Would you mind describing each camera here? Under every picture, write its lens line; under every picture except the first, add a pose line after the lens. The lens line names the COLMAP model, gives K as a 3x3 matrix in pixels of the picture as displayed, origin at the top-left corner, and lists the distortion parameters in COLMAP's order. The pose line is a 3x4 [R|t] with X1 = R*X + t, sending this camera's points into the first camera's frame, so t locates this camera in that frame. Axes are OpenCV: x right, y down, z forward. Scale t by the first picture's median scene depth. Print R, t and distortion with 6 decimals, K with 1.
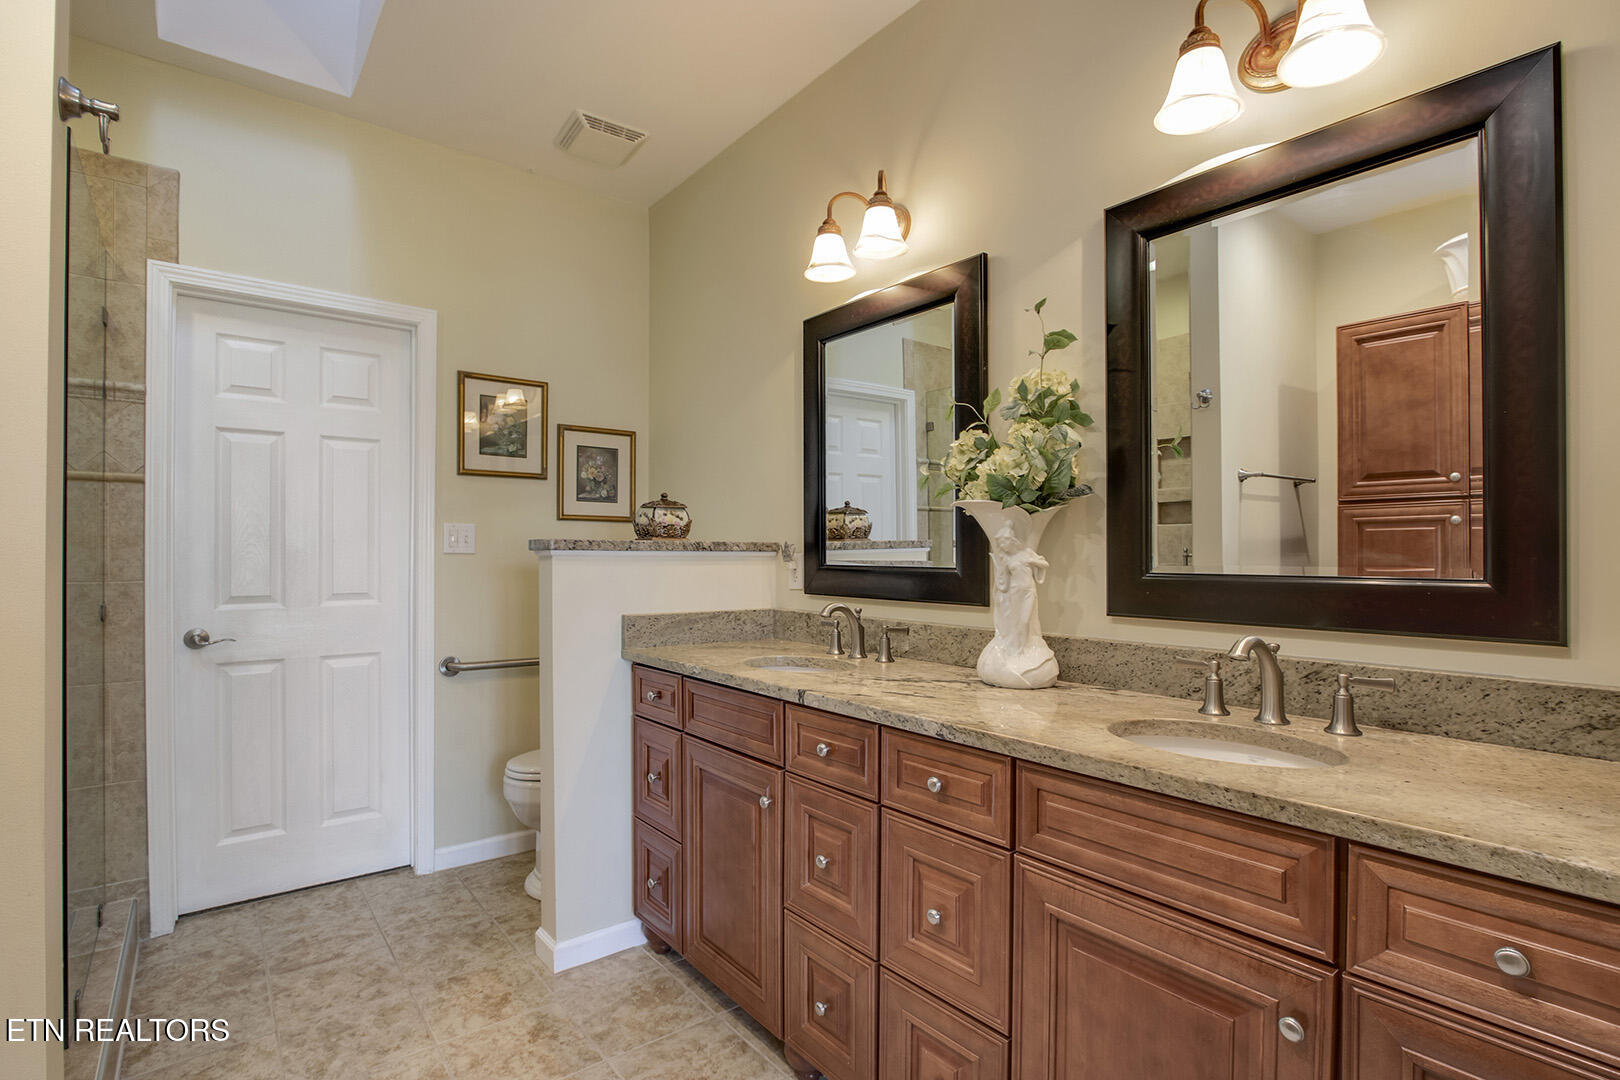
lens RADIAL K [[775.9, 0, 812.6], [0, 775.9, 549.4], [0, 0, 1]] dist [-0.018908, 0.002954]
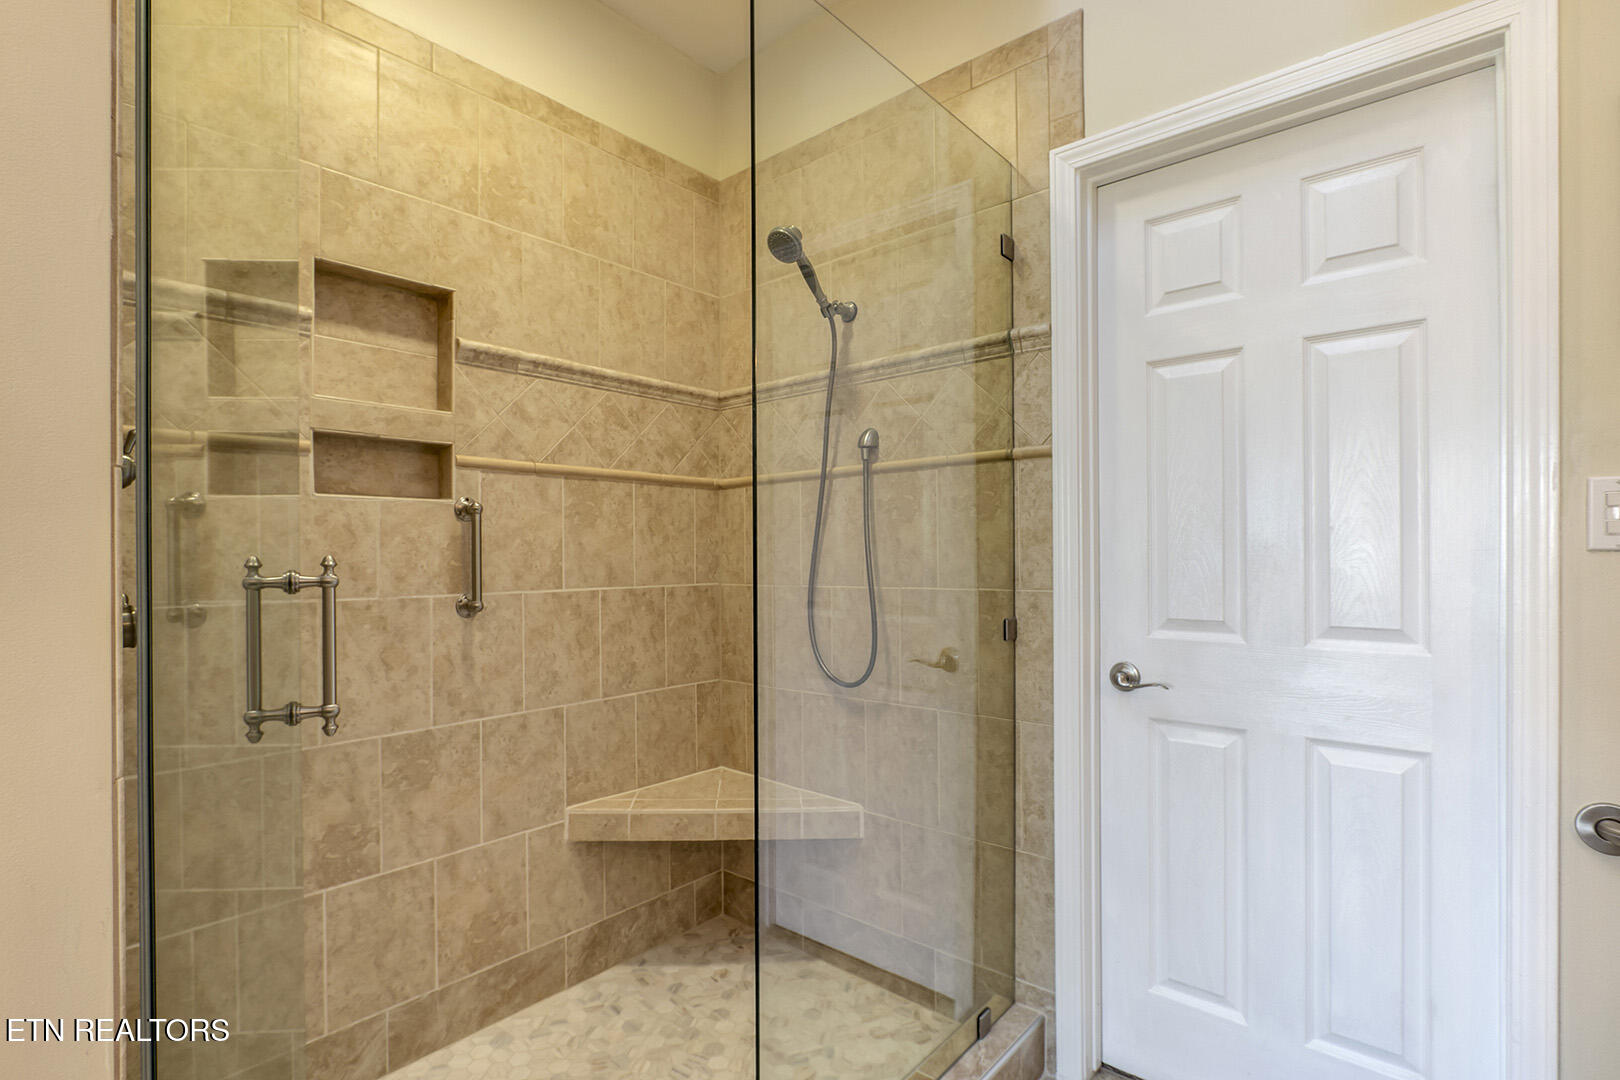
lens RADIAL K [[775.9, 0, 826.1], [0, 775.9, 559.5], [0, 0, 1]] dist [-0.018908, 0.002954]
pose [[0.163279, -0.000996, -0.986580, -0.176595], [0.005433, 0.999985, -0.000110, 0.011023], [0.986565, -0.005342, 0.163282, 0.667716]]
